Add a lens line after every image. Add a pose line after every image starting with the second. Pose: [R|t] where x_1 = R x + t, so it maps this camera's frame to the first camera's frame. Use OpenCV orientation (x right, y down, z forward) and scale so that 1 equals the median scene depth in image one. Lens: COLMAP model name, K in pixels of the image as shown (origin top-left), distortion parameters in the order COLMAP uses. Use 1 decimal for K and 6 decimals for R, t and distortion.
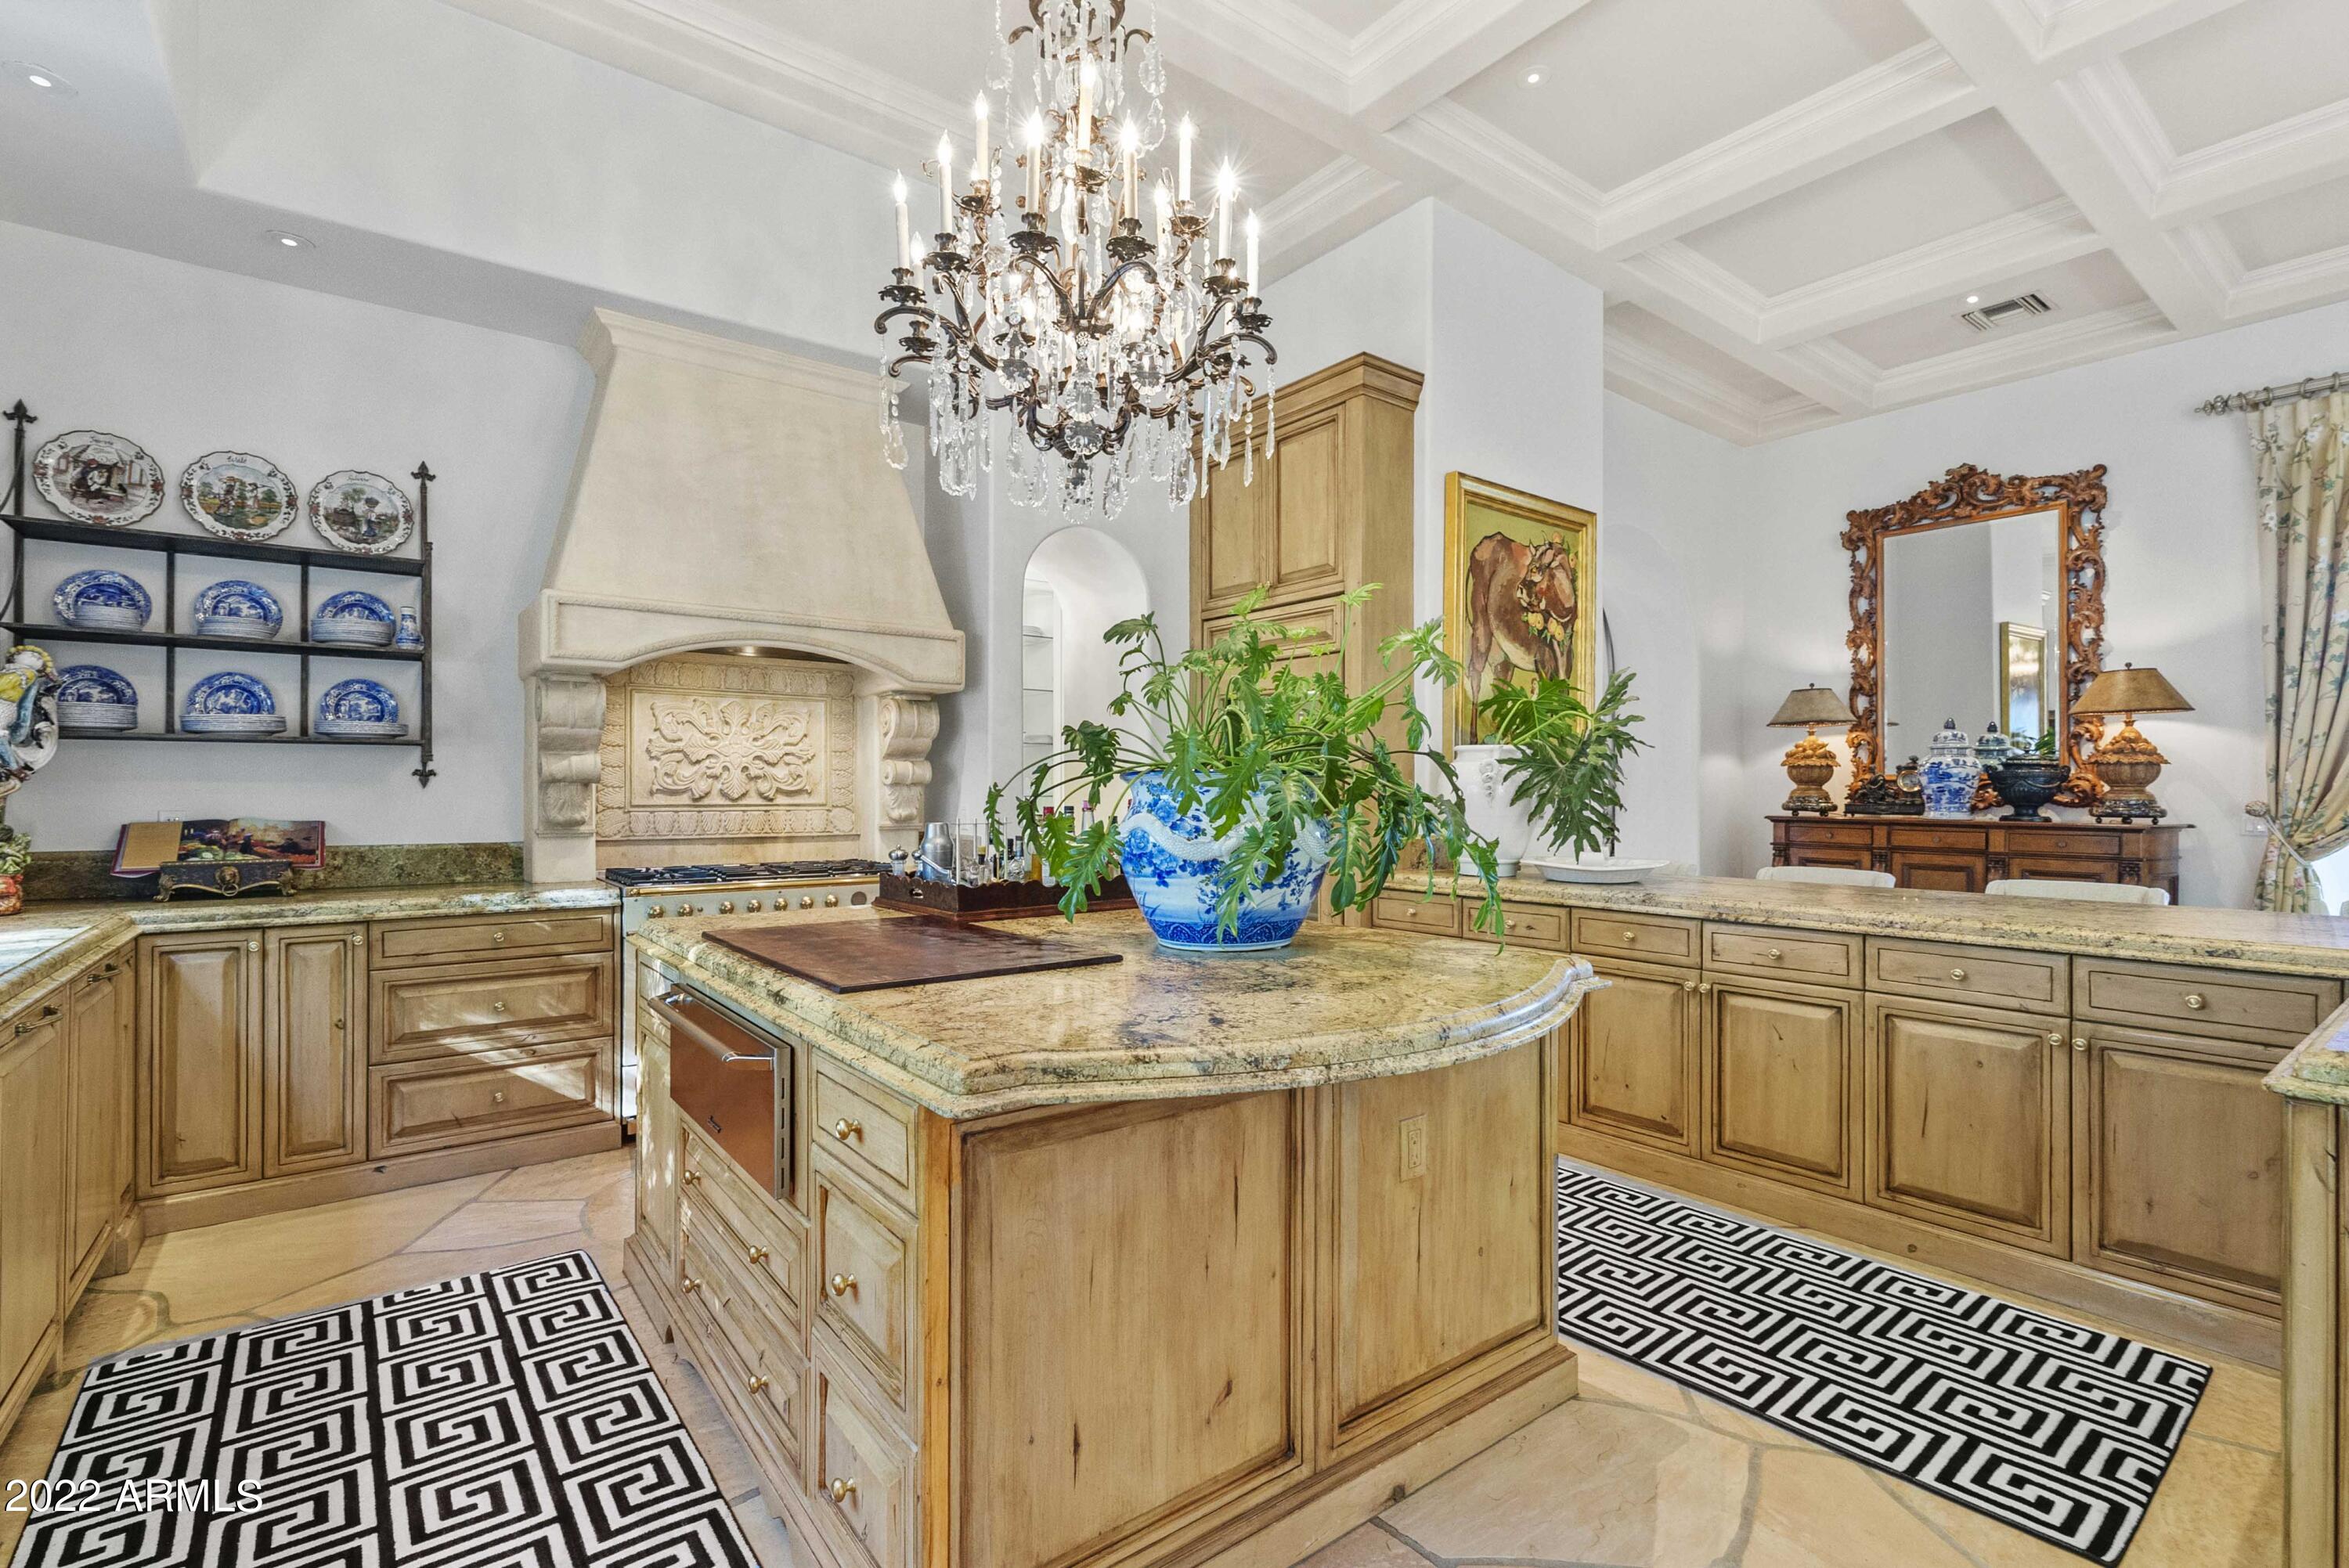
lens RADIAL K [[1076.4, 0, 1168.8], [0, 1076.4, 787.8], [0, 0, 1]] dist [0.001444, 0.000009]
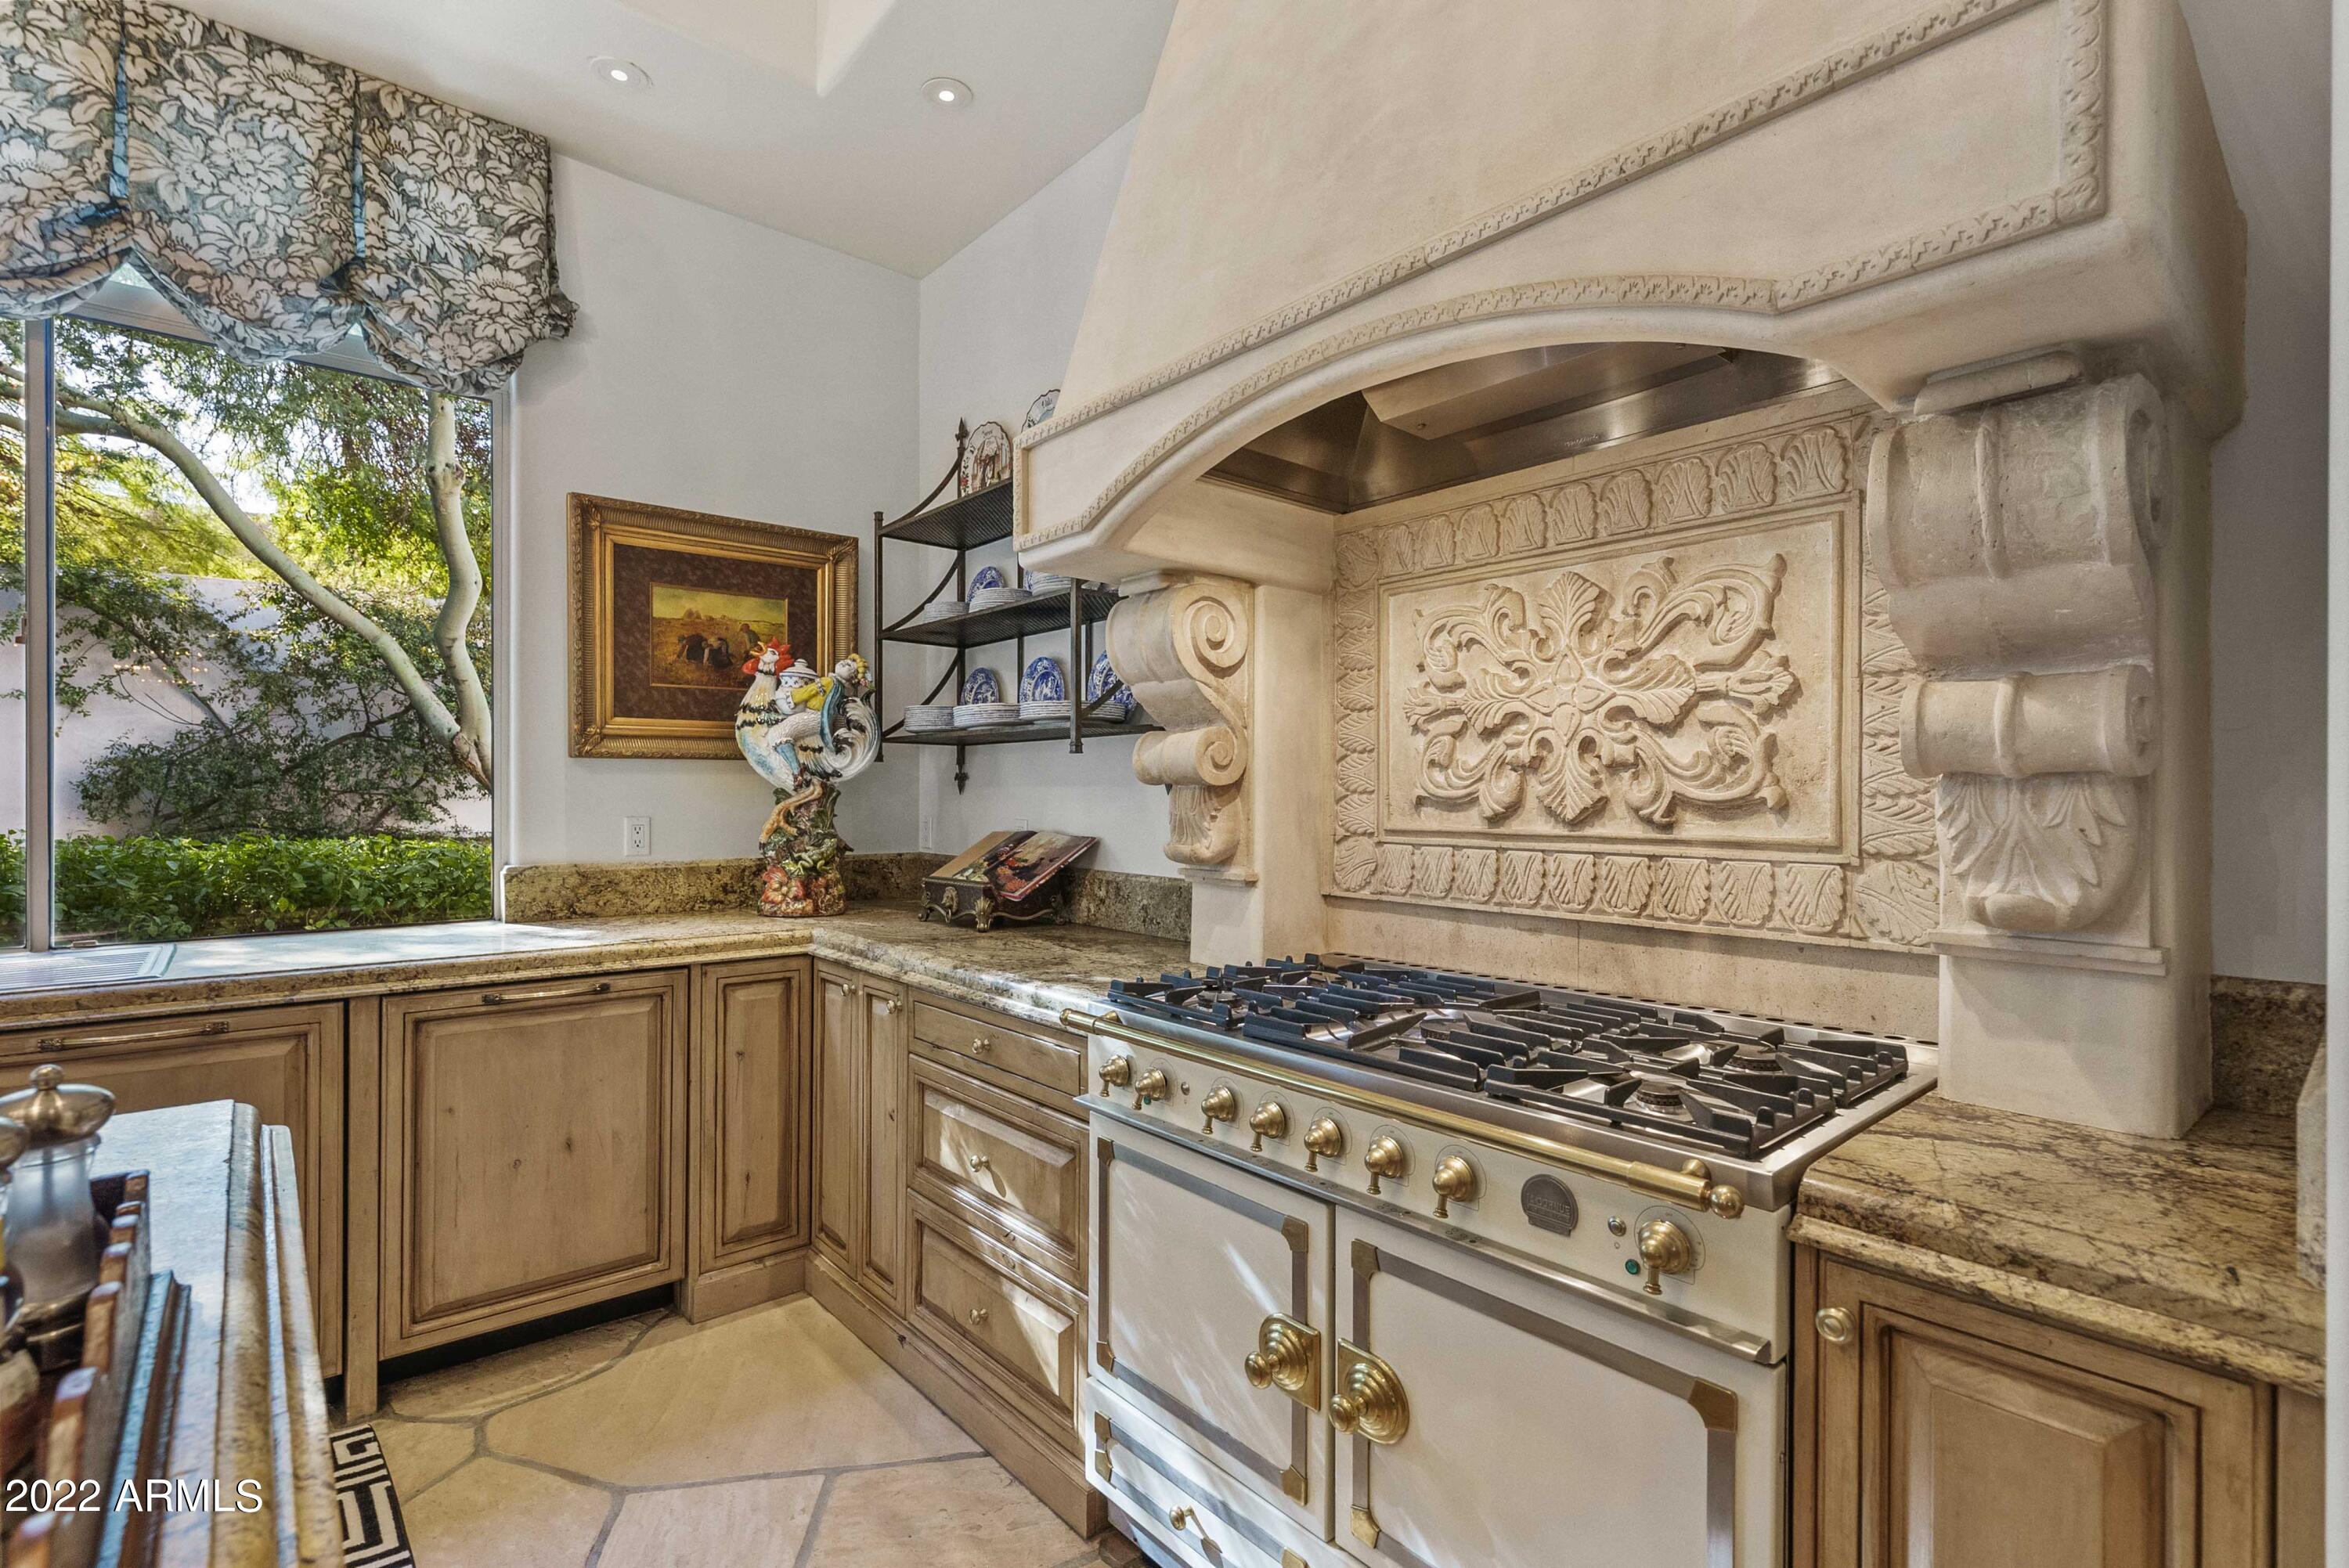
lens RADIAL K [[1076.4, 0, 1168.8], [0, 1076.4, 787.8], [0, 0, 1]] dist [0.001444, 0.000009]
pose [[0.048354, -0.001283, -0.998829, -0.019473], [0.005688, 0.999983, -0.001009, -0.002499], [0.998814, -0.005632, 0.048360, 0.828326]]
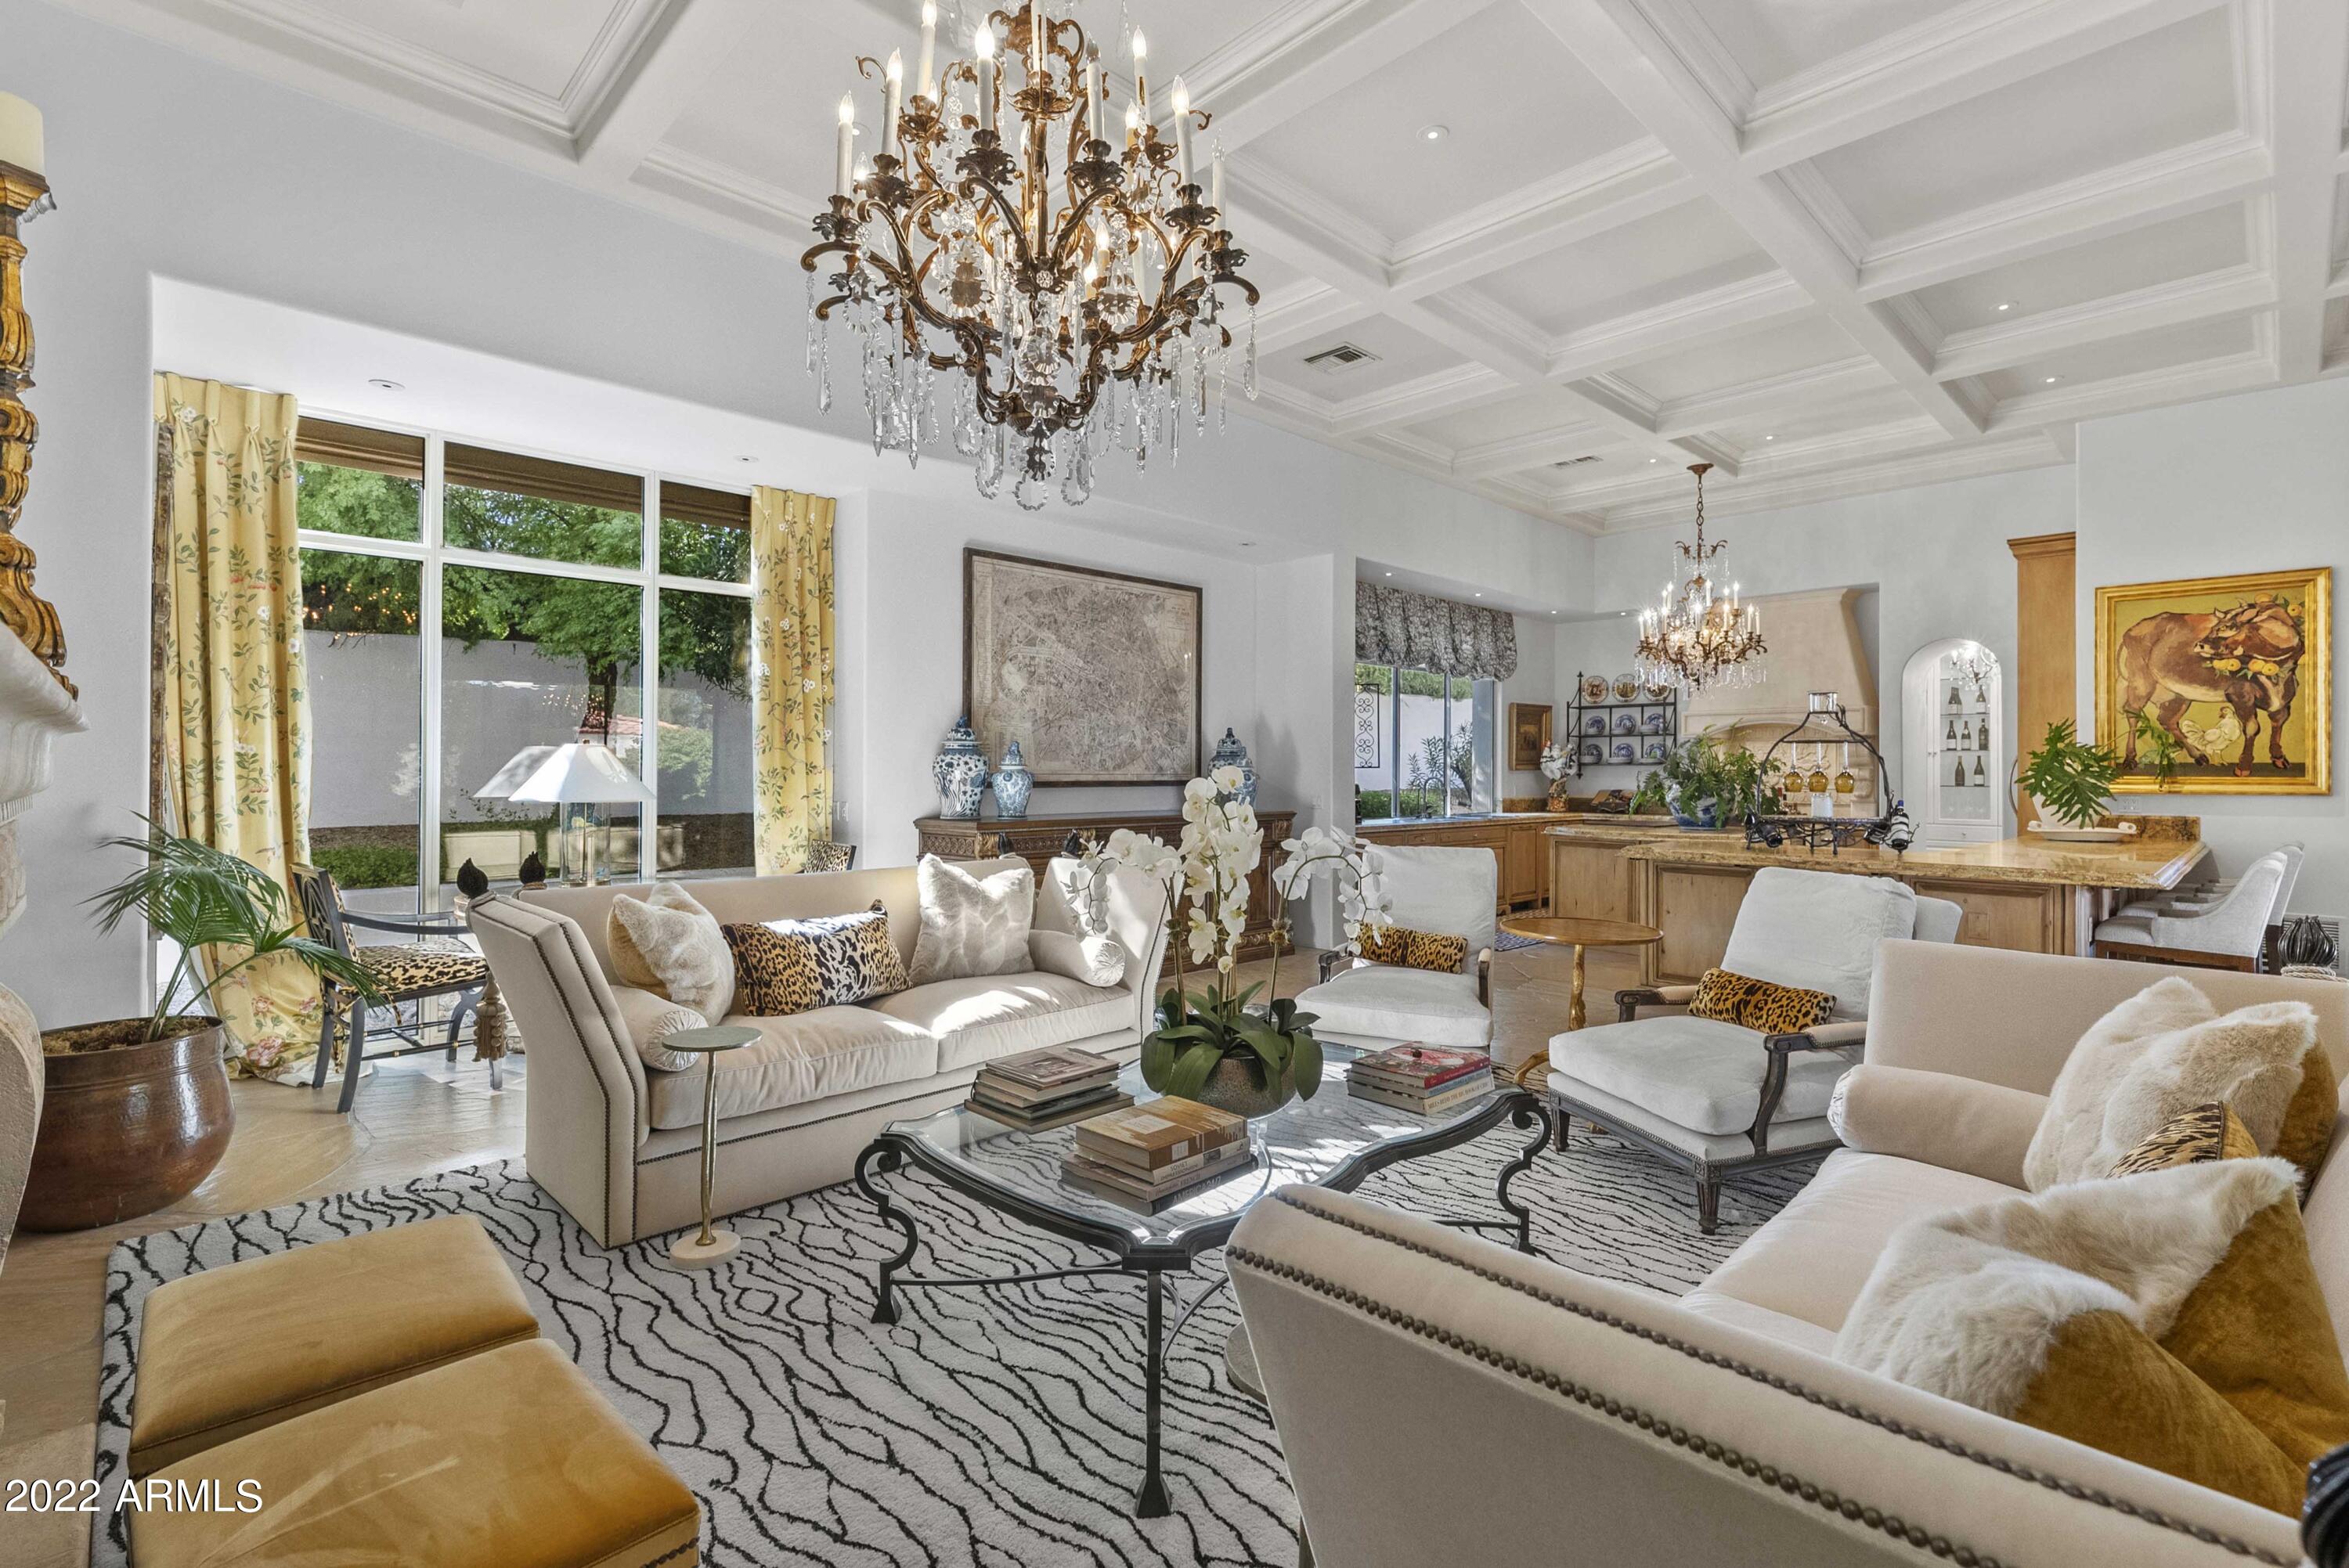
lens RADIAL K [[1076.4, 0, 1168.8], [0, 1076.4, 787.8], [0, 0, 1]] dist [0.001444, 0.000009]
pose [[0.103651, 0.016431, -0.994478, 1.748609], [0.002475, 0.999856, 0.016777, -0.025359], [0.994611, -0.004200, 0.103596, -0.555416]]
